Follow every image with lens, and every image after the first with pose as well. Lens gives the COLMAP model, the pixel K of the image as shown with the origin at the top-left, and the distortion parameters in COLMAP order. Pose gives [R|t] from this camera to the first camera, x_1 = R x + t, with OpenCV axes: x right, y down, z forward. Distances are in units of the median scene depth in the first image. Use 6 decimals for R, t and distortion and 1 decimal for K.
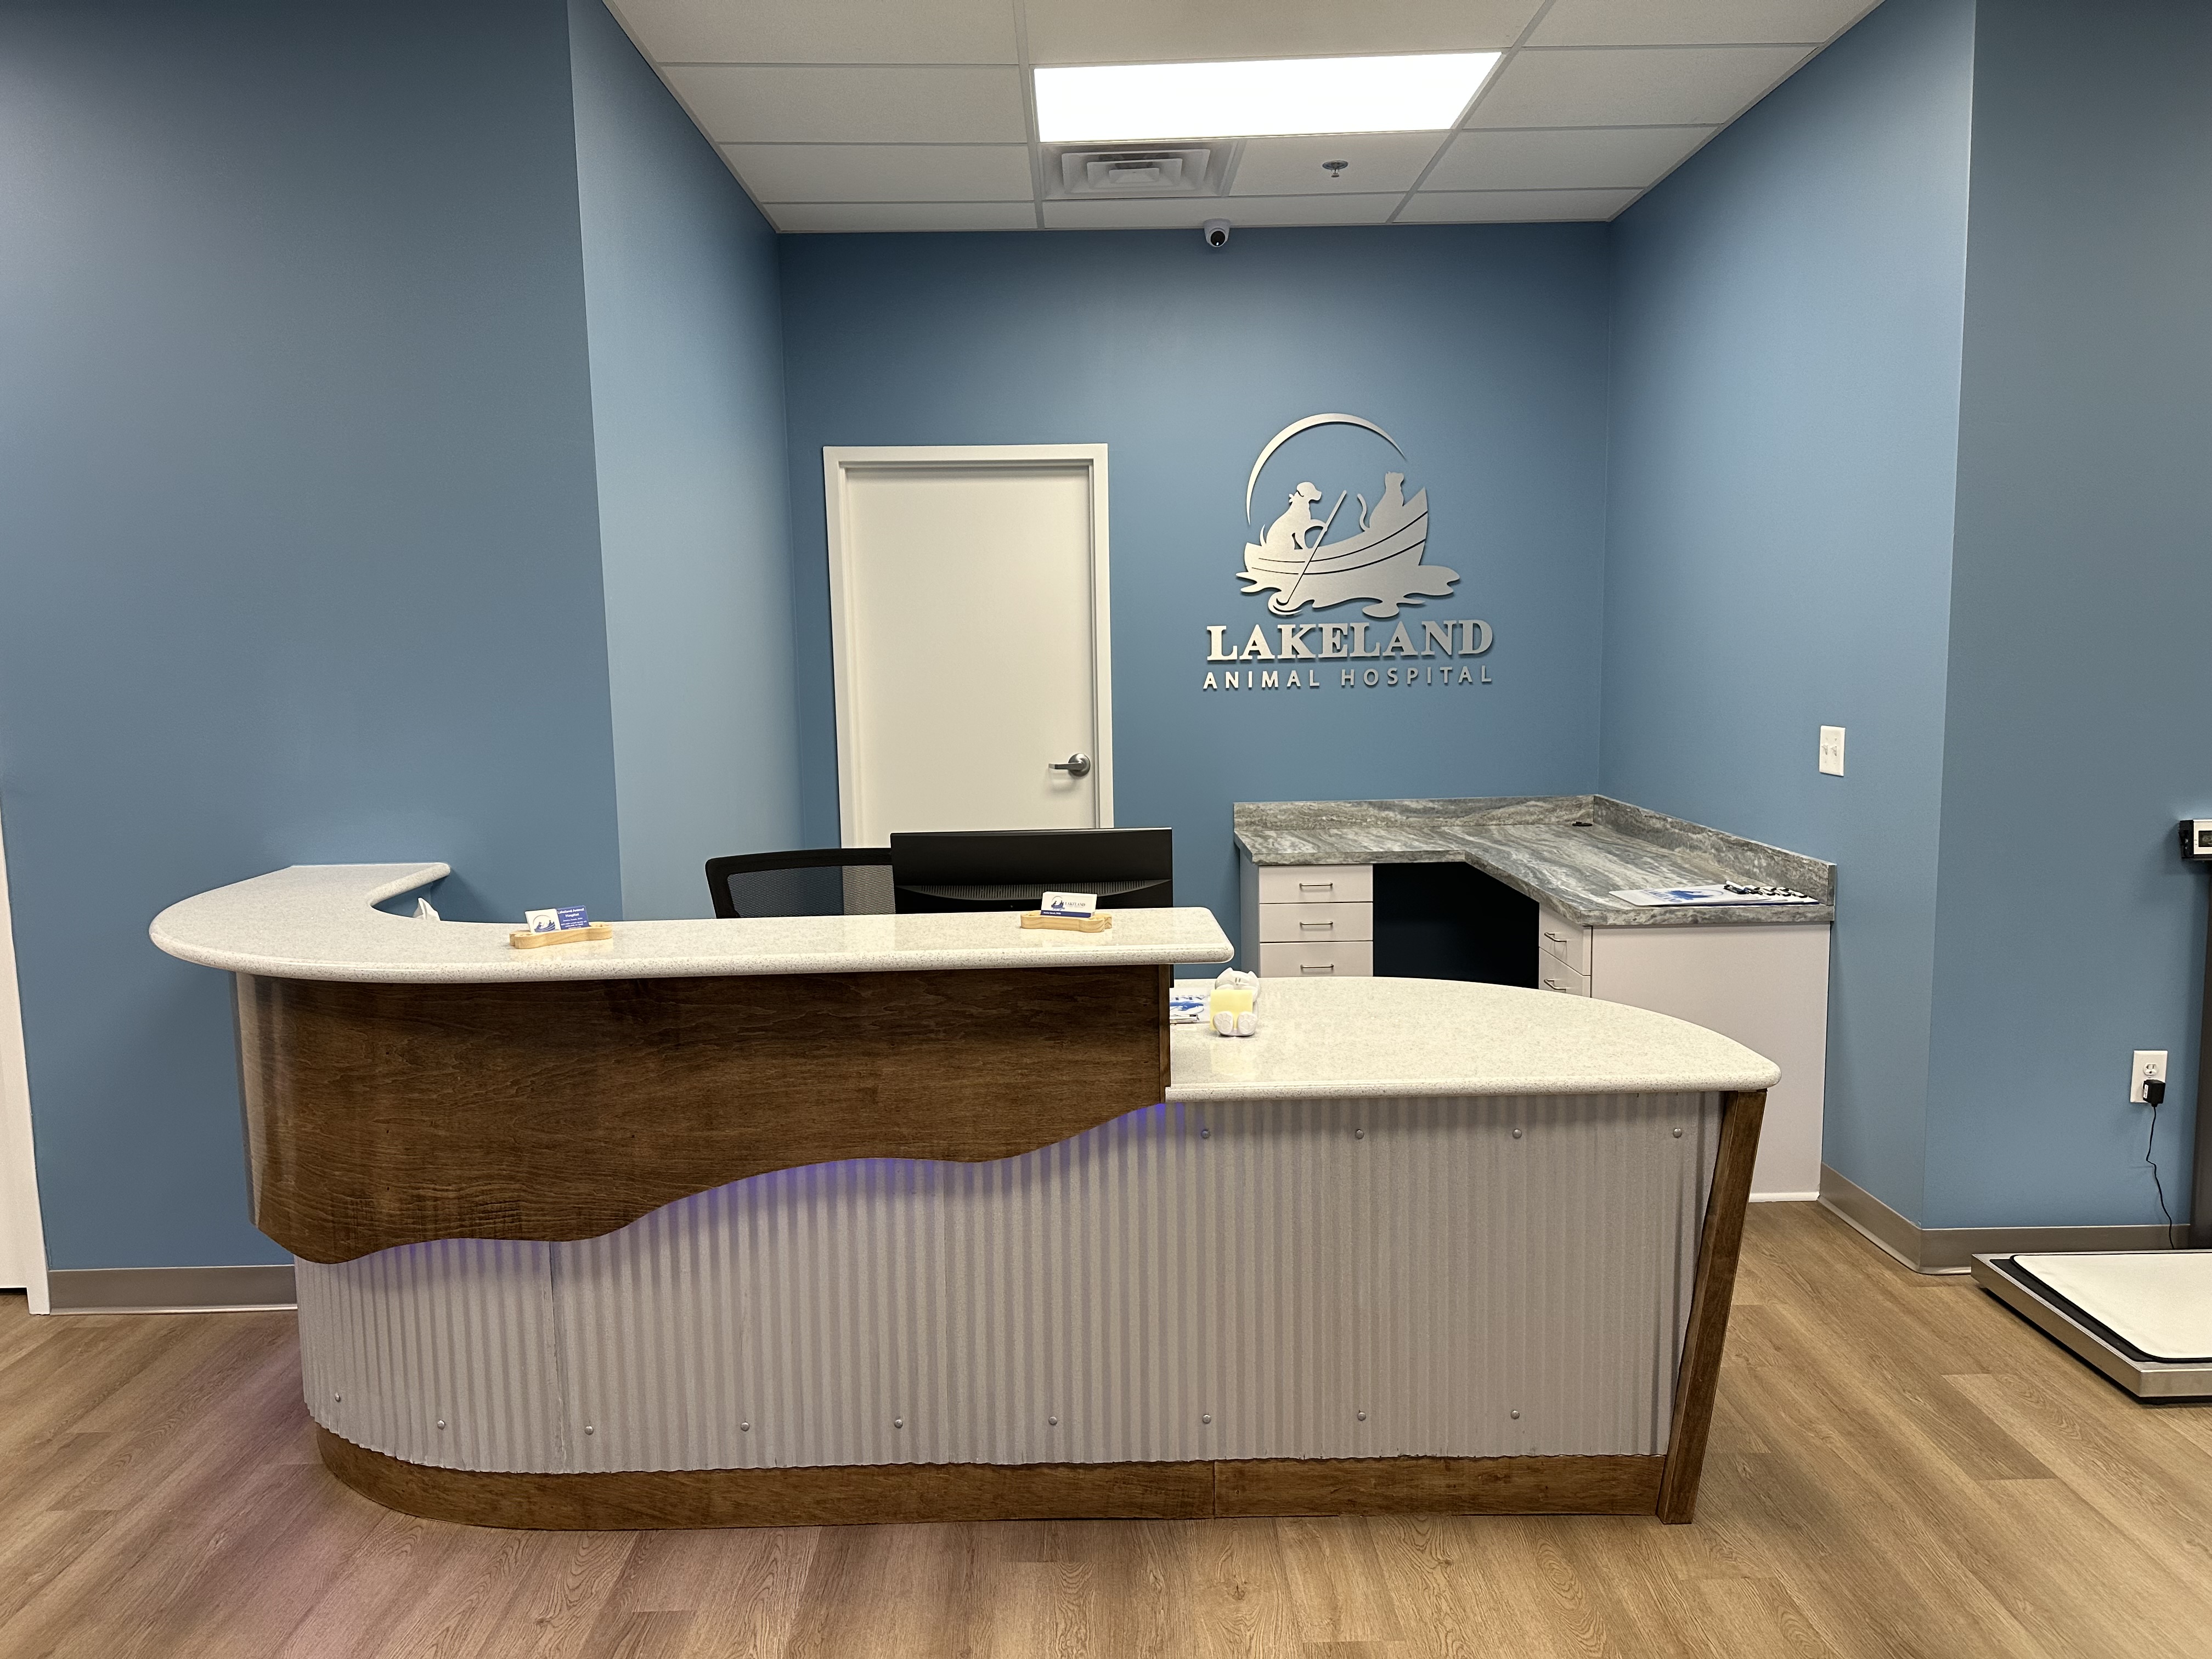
lens RADIAL K [[1522.2, 0, 1106.0], [0, 1522.2, 829.5], [0, 0, 1]] dist [0.132778, -0.228160]
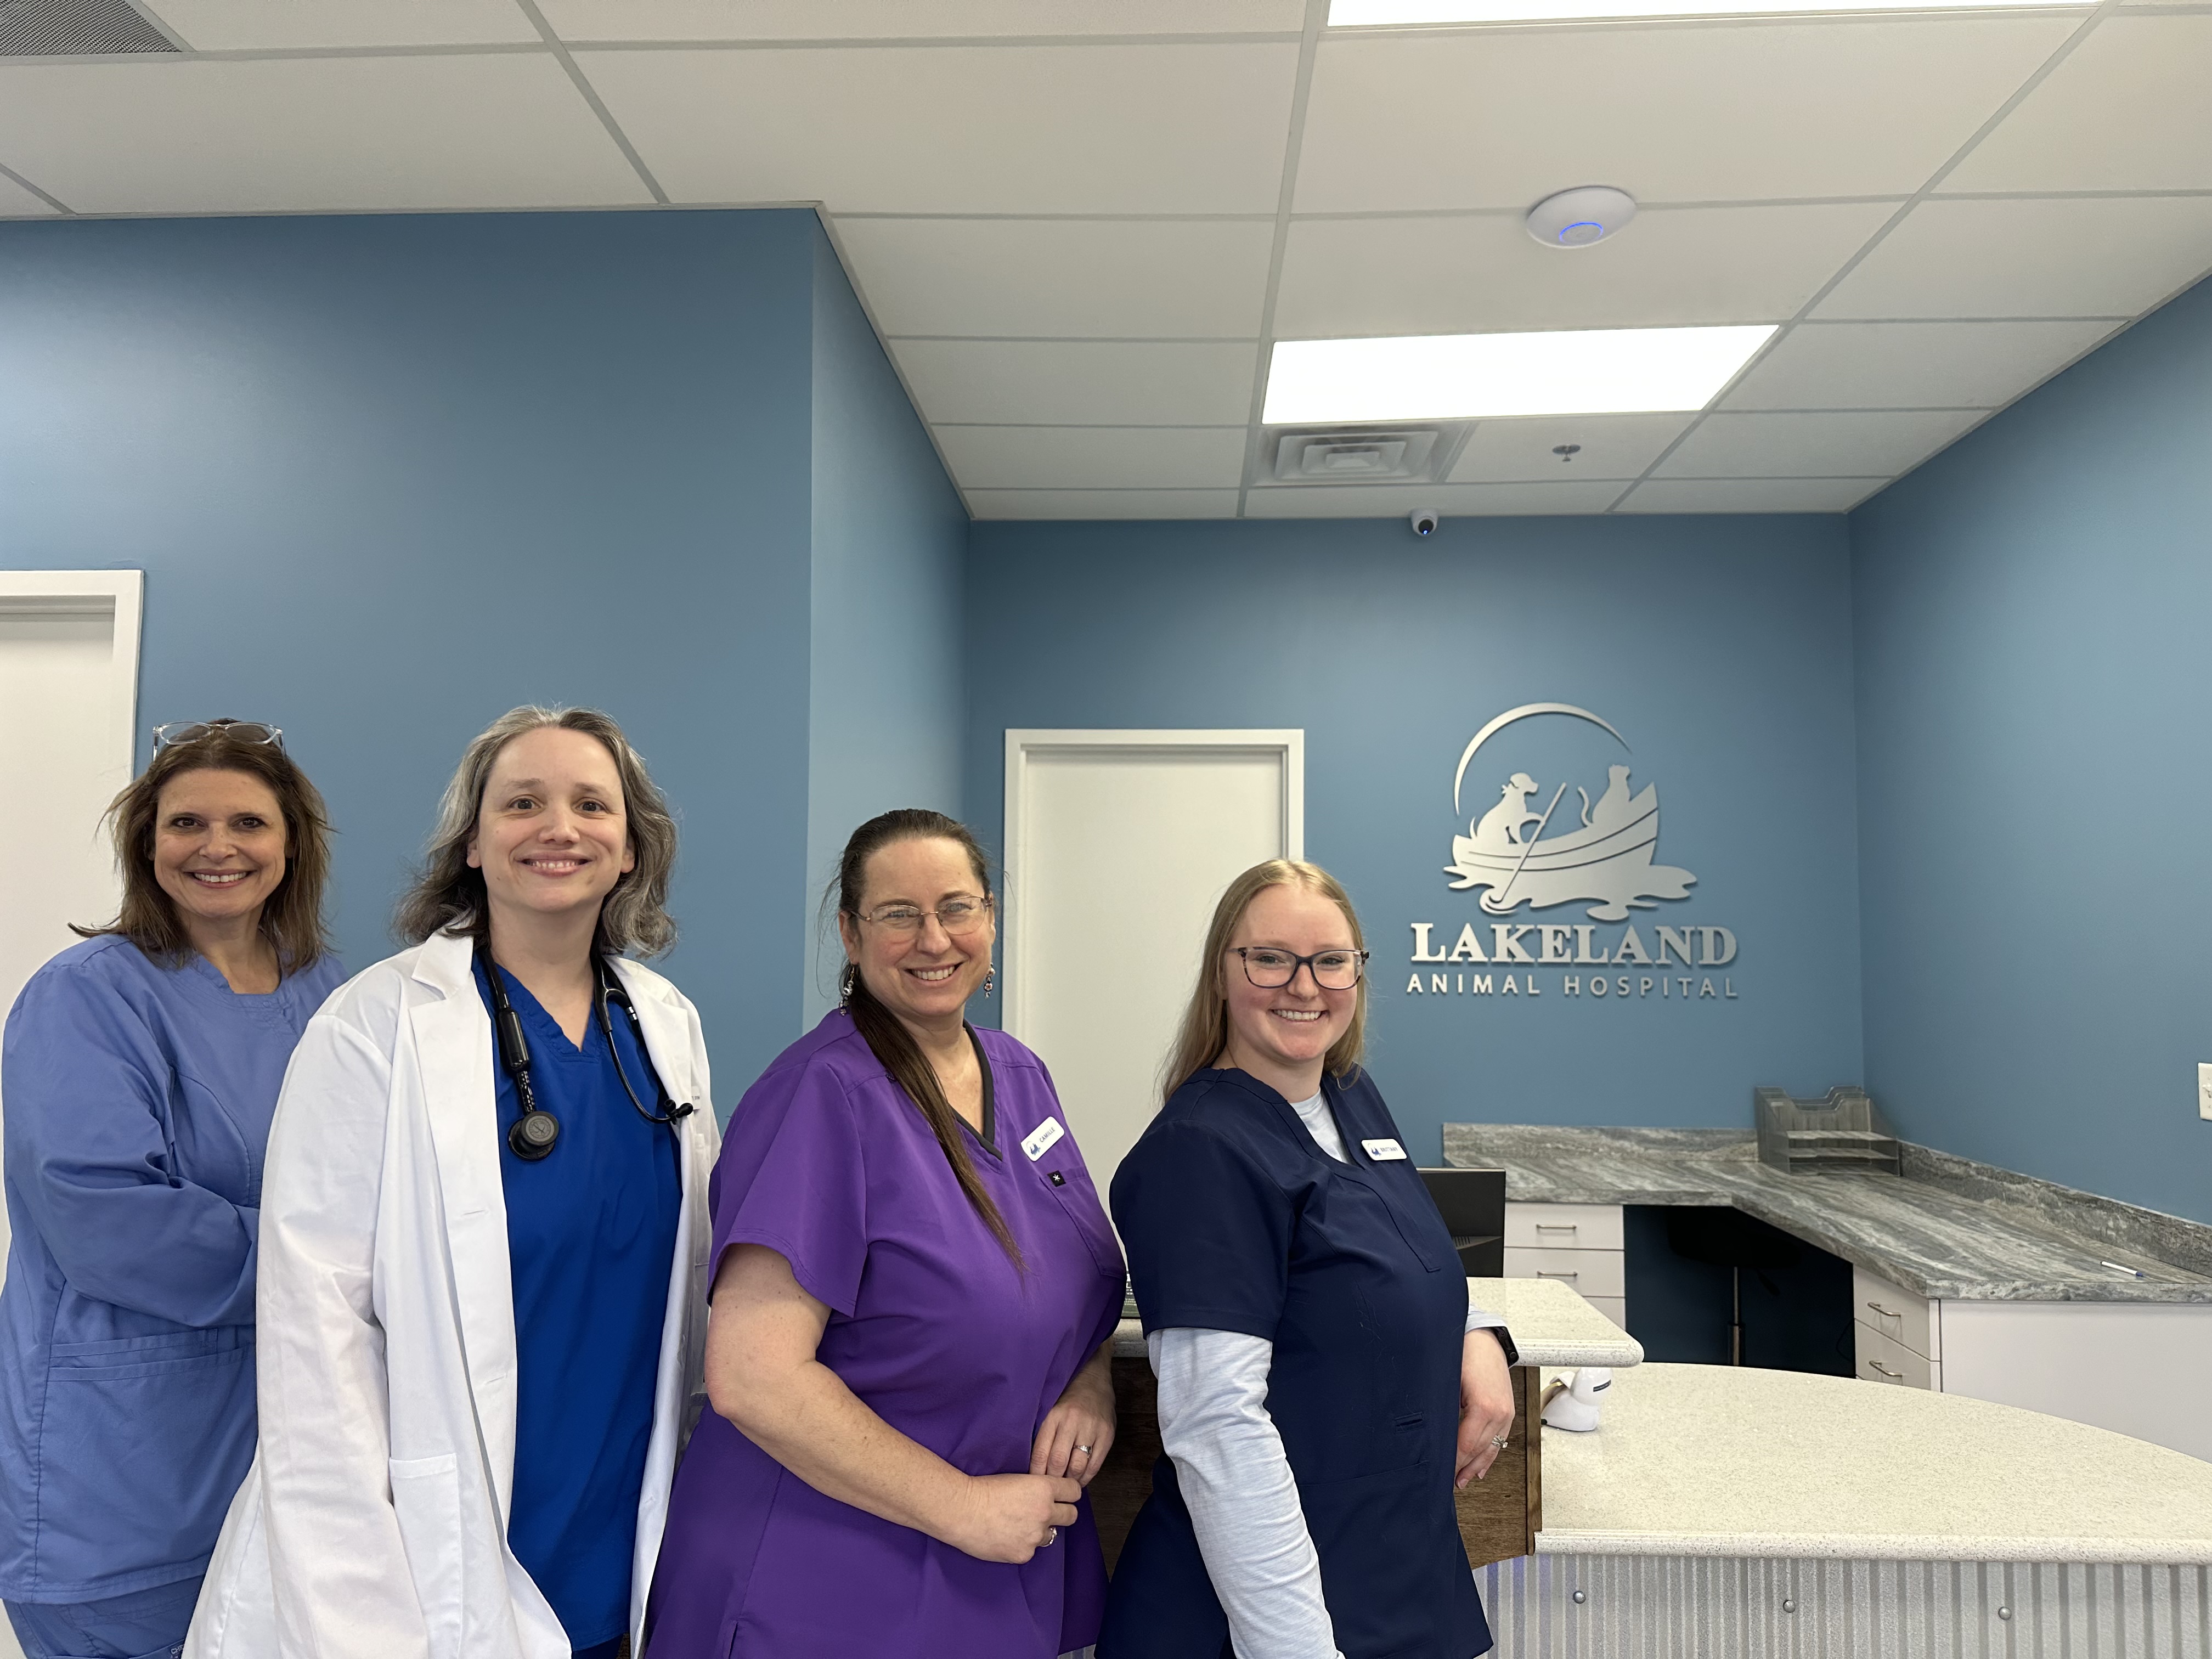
lens RADIAL K [[1522.2, 0, 1106.0], [0, 1522.2, 829.5], [0, 0, 1]] dist [0.132778, -0.228160]
pose [[0.997692, 0.021974, -0.064249, -0.058818], [-0.034017, 0.980640, -0.192842, -0.006145], [0.058767, 0.194583, 0.979124, 0.085418]]
